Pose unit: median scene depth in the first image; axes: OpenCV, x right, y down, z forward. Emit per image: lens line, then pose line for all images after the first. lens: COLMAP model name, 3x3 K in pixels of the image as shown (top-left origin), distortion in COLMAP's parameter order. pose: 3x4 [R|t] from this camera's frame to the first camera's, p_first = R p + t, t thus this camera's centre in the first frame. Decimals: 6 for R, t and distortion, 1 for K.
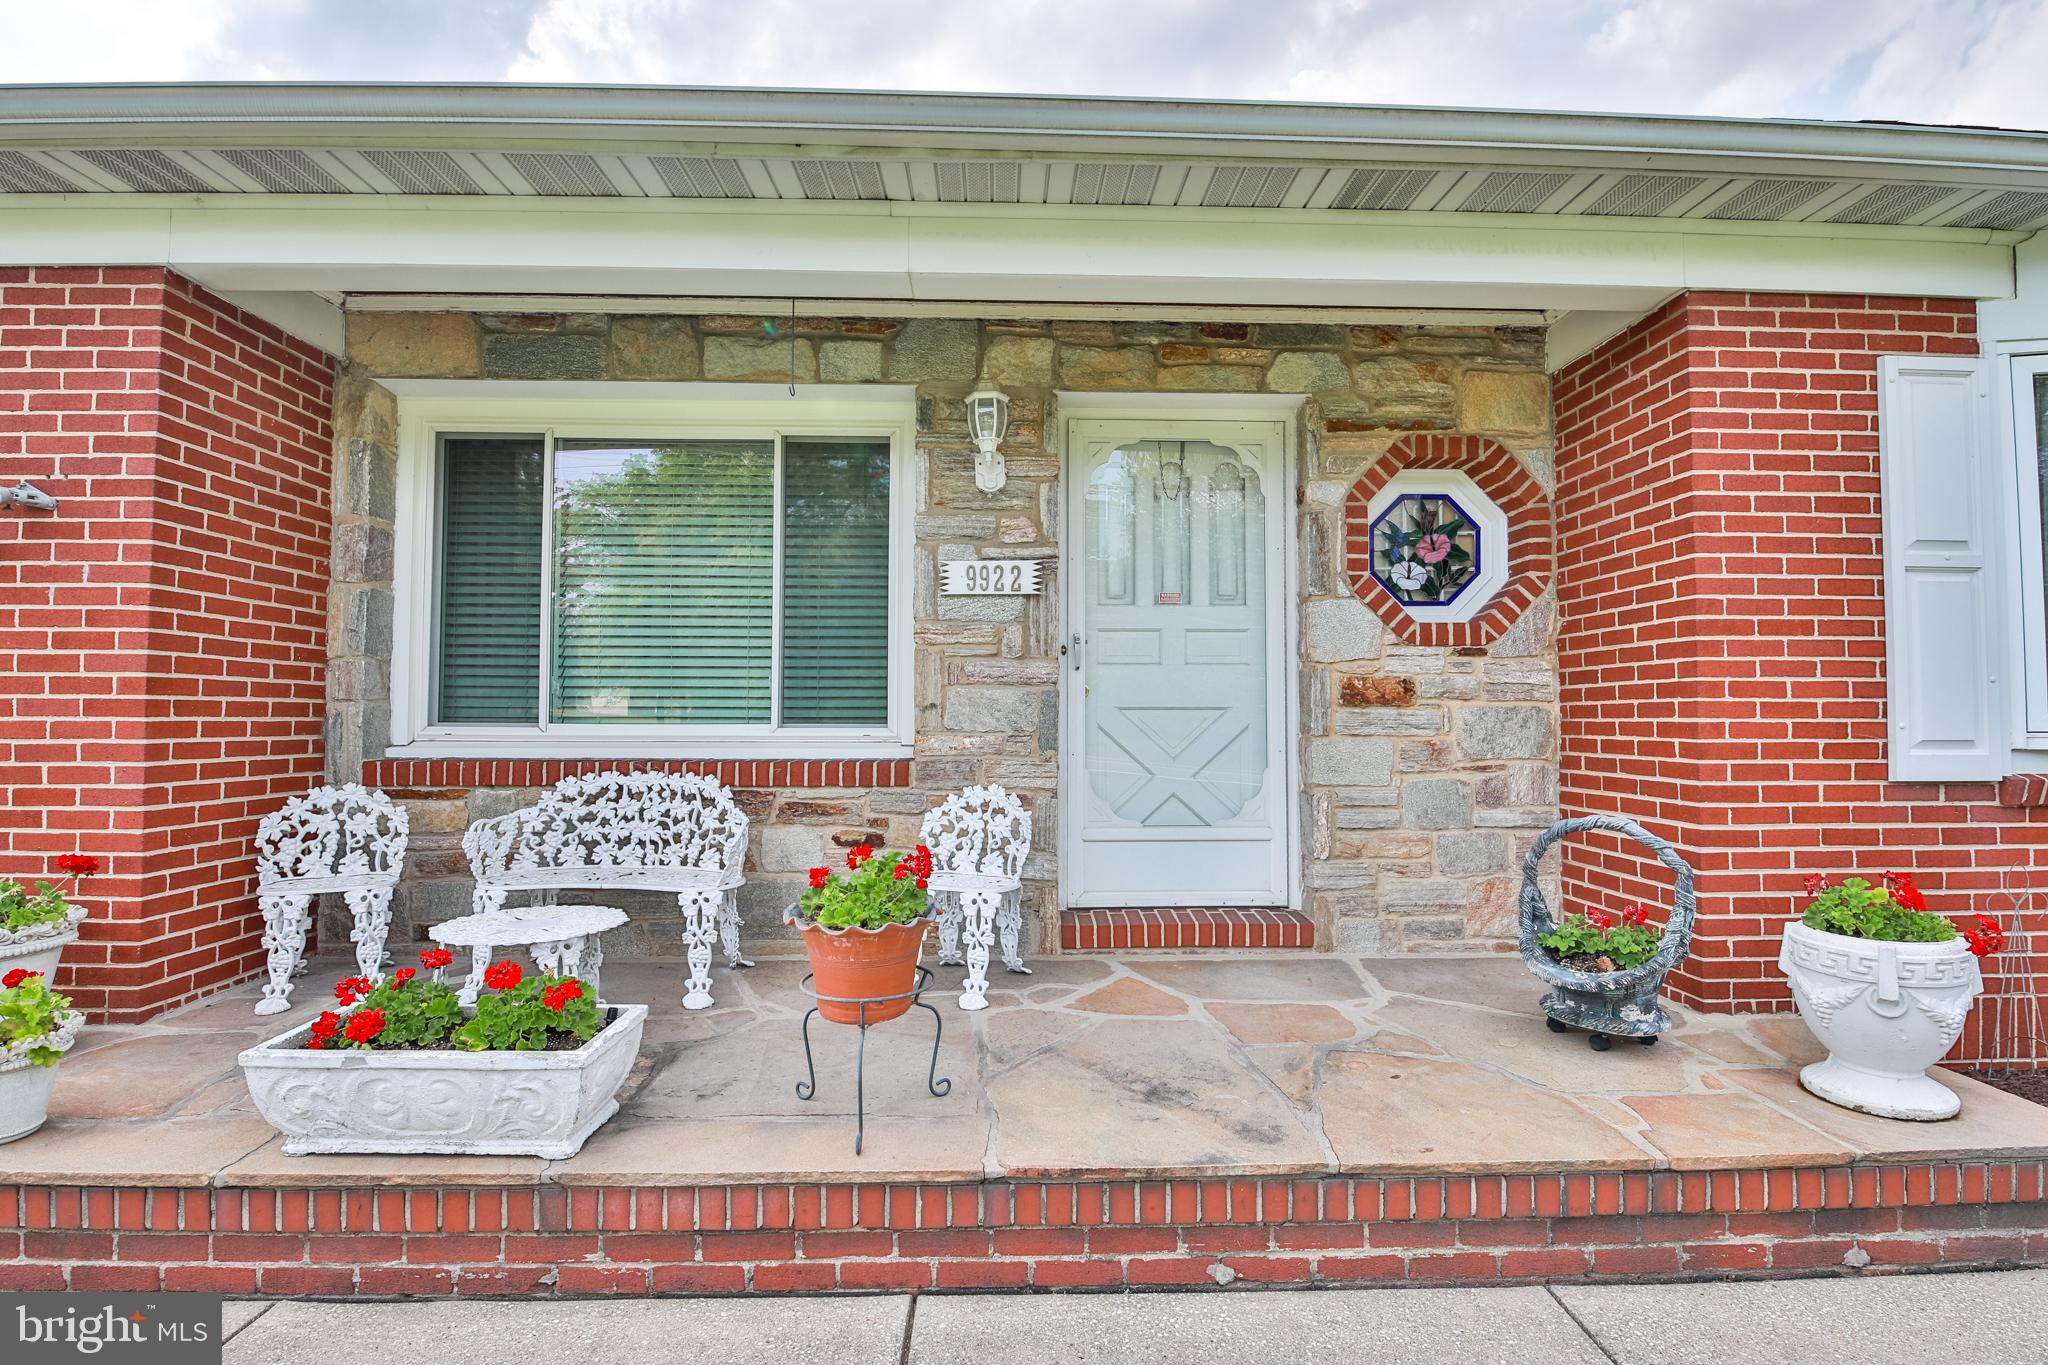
lens RADIAL K [[982.6, 0, 1030.2], [0, 982.6, 681.9], [0, 0, 1]] dist [-0.007786, -0.001473]
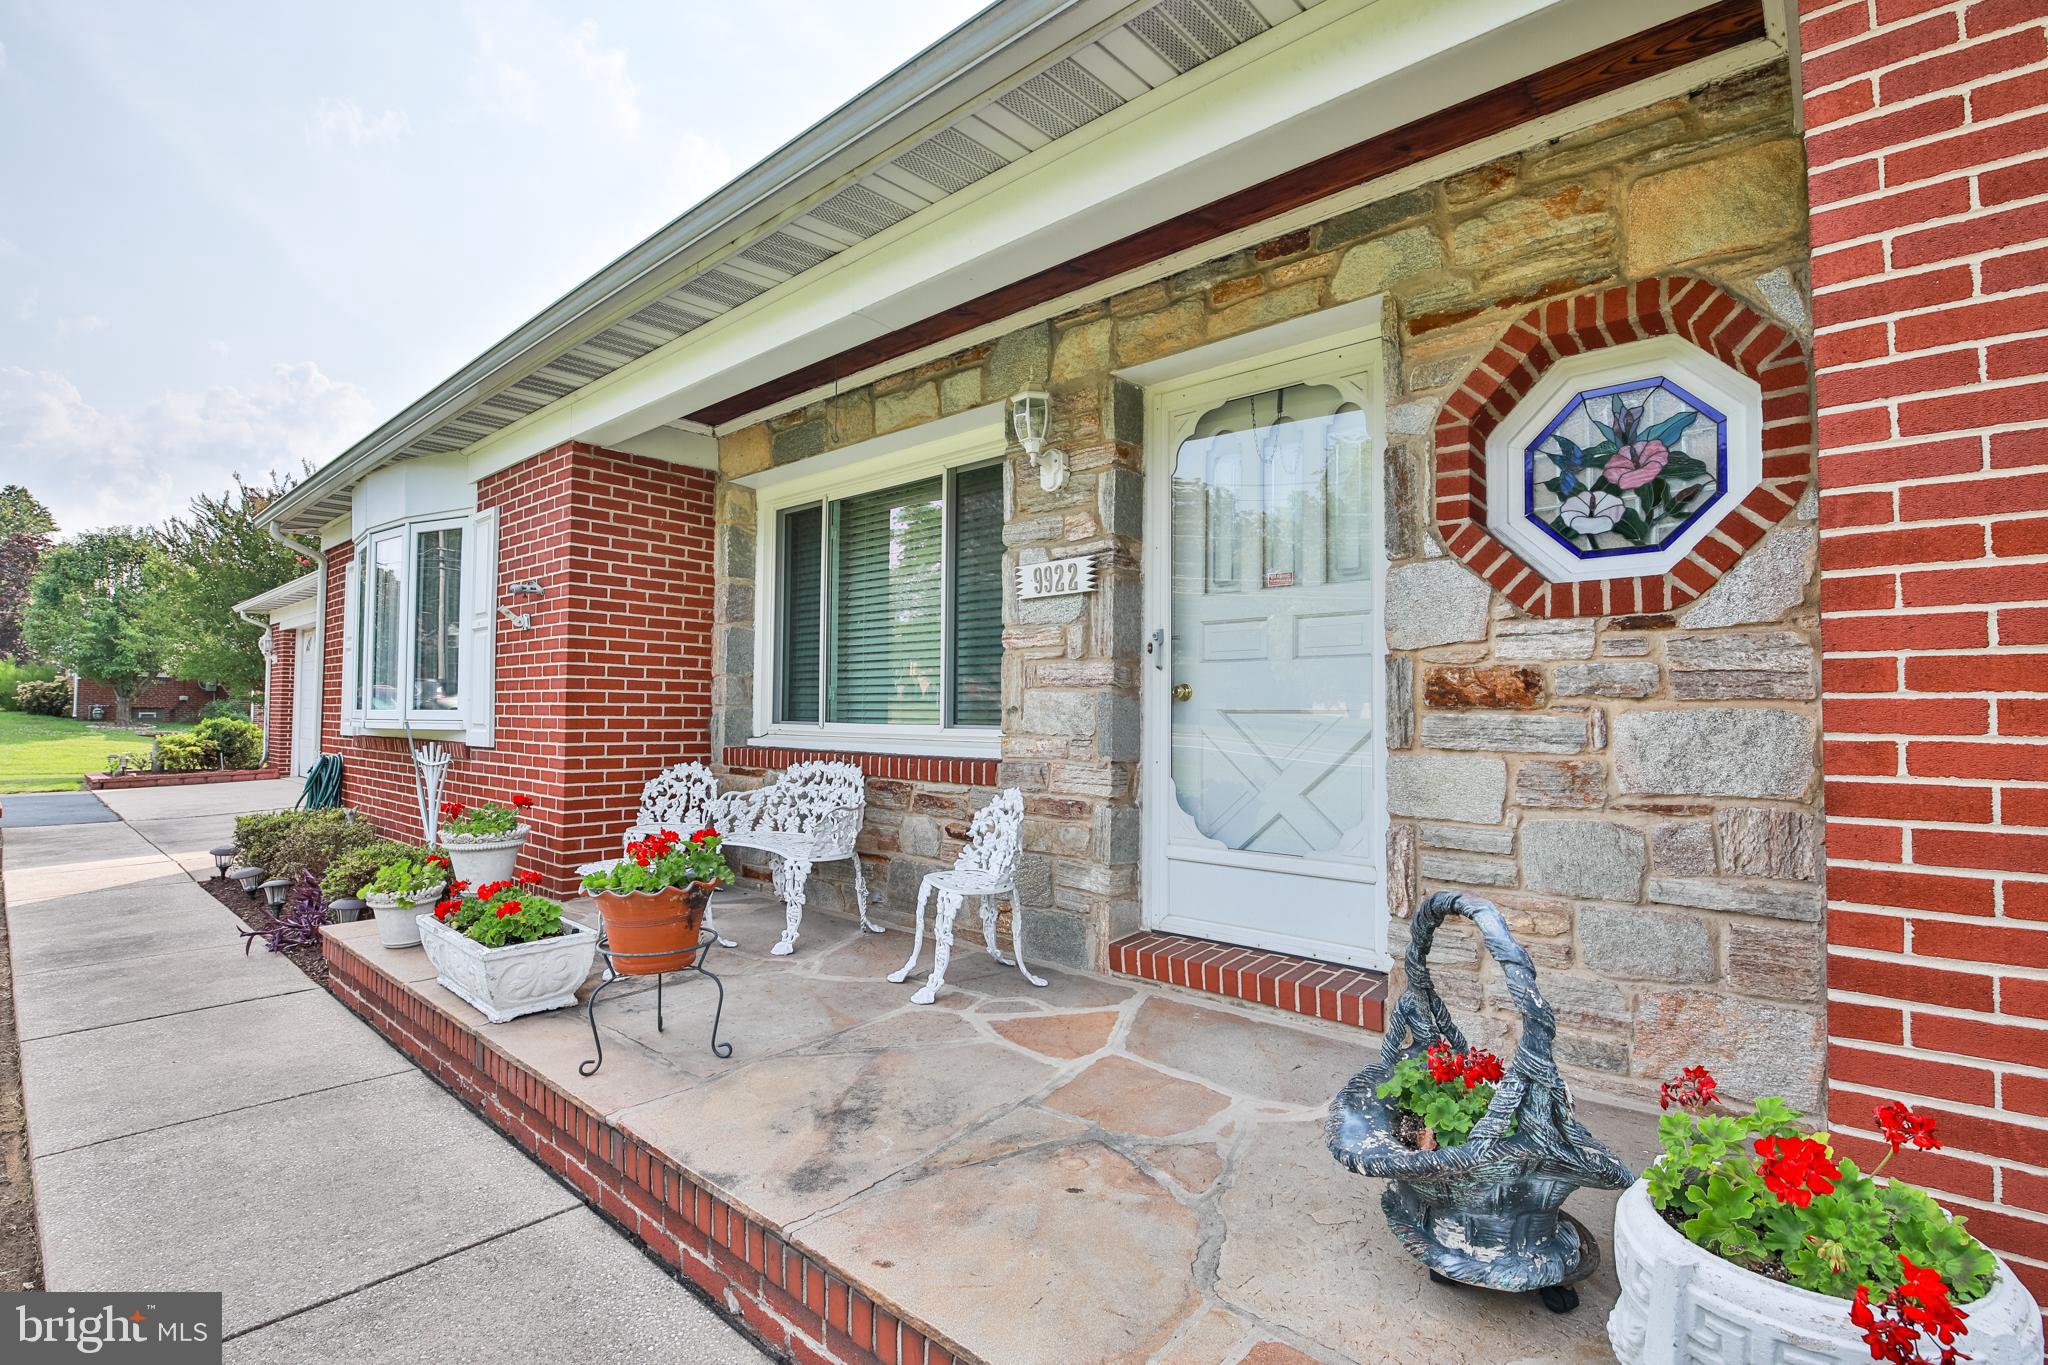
lens RADIAL K [[934.9, 0, 1024.1], [0, 934.9, 682.9], [0, 0, 1]] dist [-0.006508, -0.005499]
pose [[0.727608, -0.019195, -0.685724, 0.573484], [0.017655, 0.999801, -0.009254, 0.006607], [0.685766, -0.005373, 0.727802, 0.295742]]
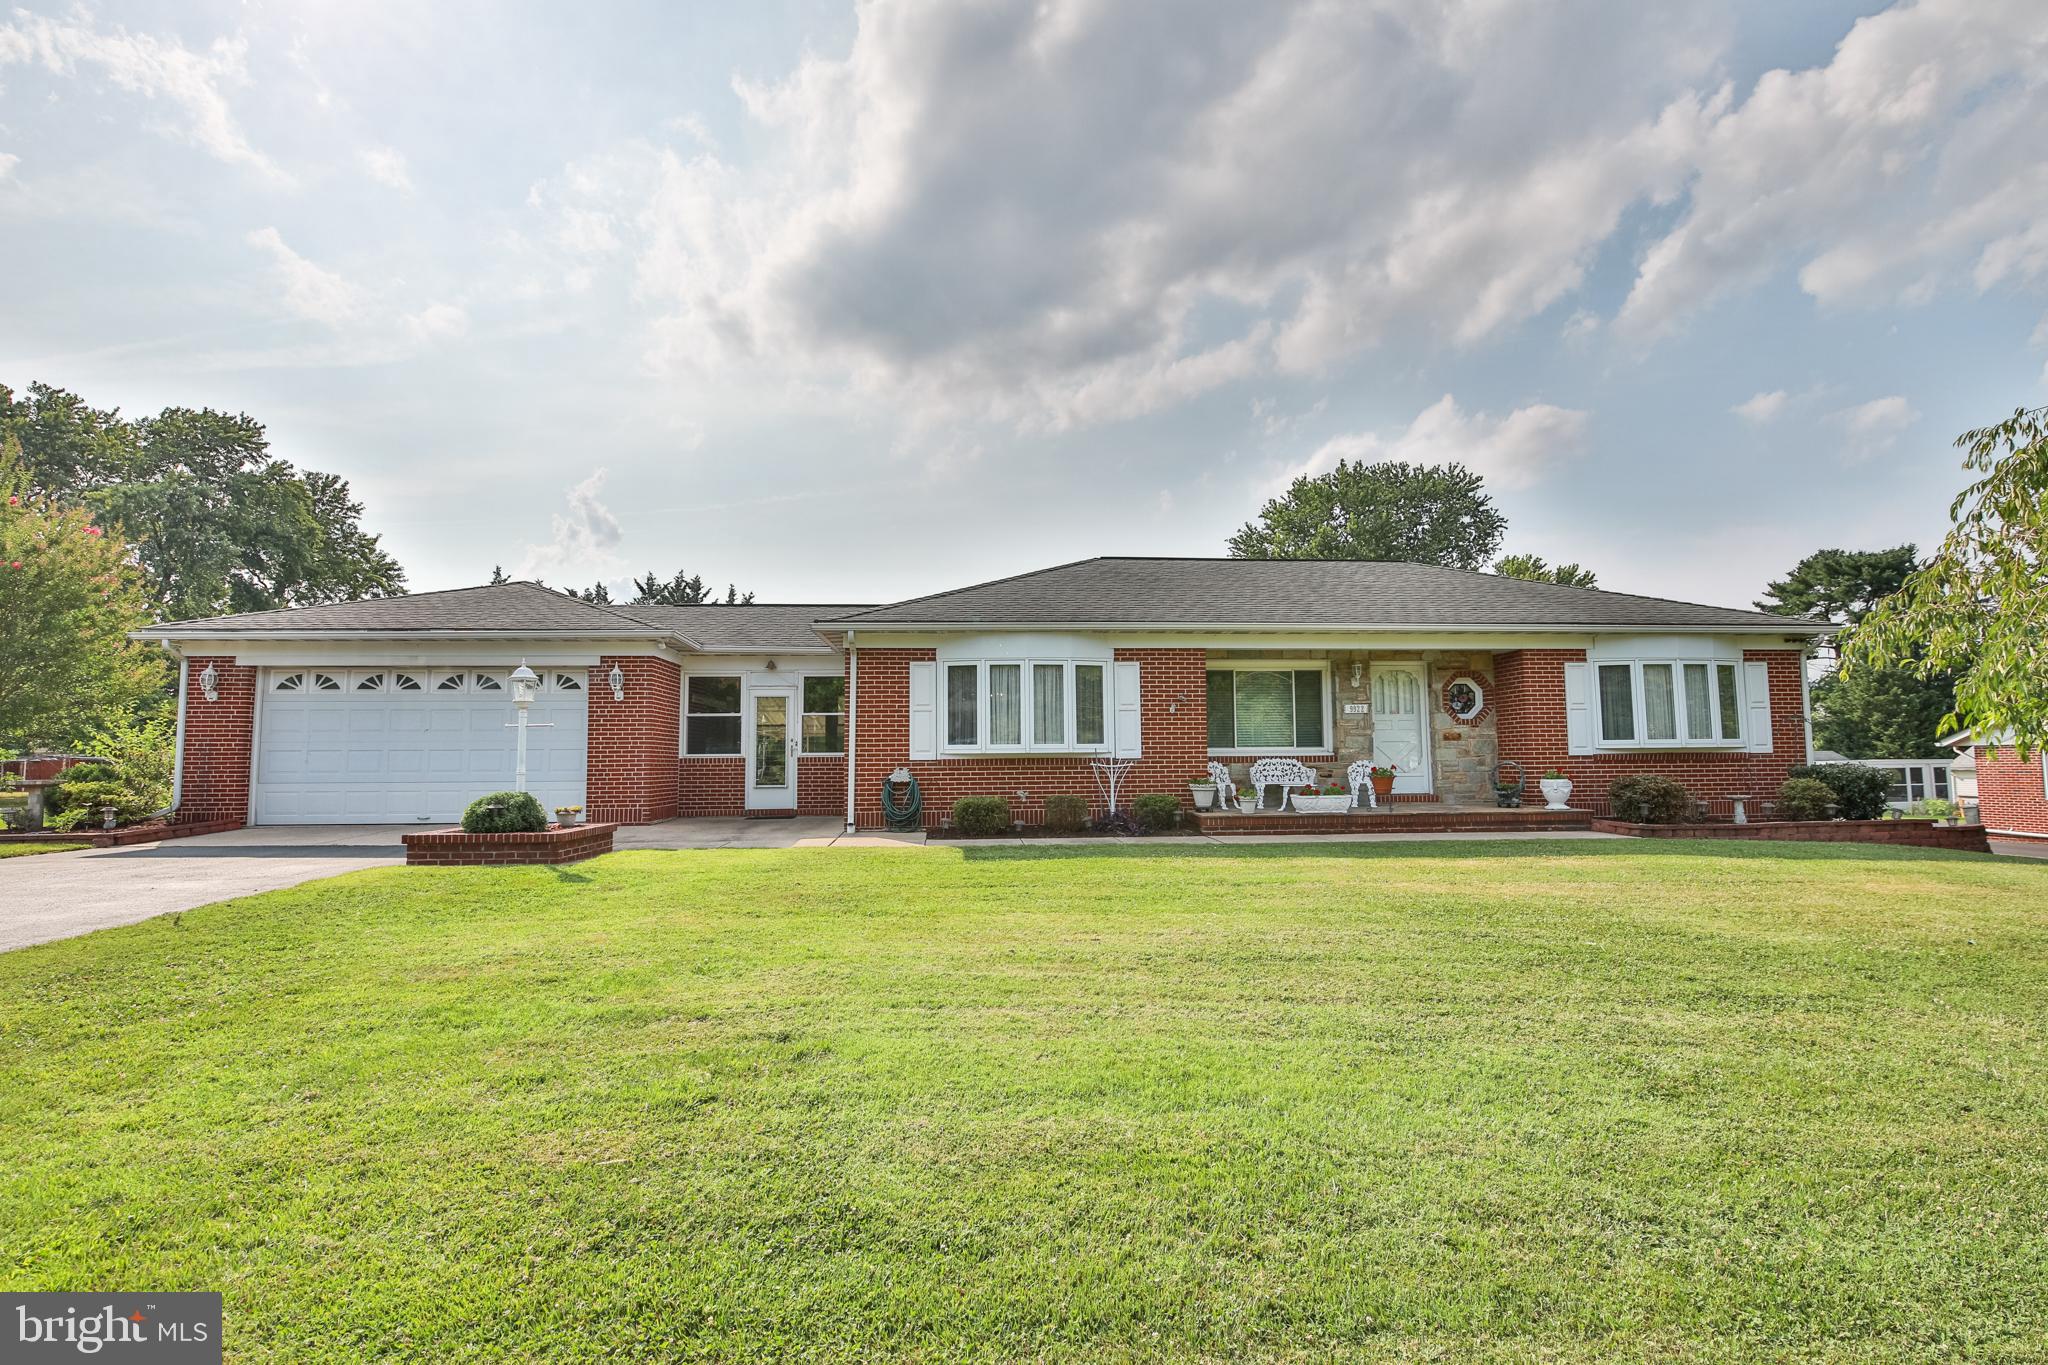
lens RADIAL K [[934.9, 0, 1024.6], [0, 934.9, 683.3], [0, 0, 1]] dist [-0.006508, -0.005499]
pose [[0.999199, -0.007999, 0.039204, -1.513322], [0.009678, 0.999036, -0.042822, -0.060559], [-0.038823, 0.043167, 0.998313, -2.697062]]
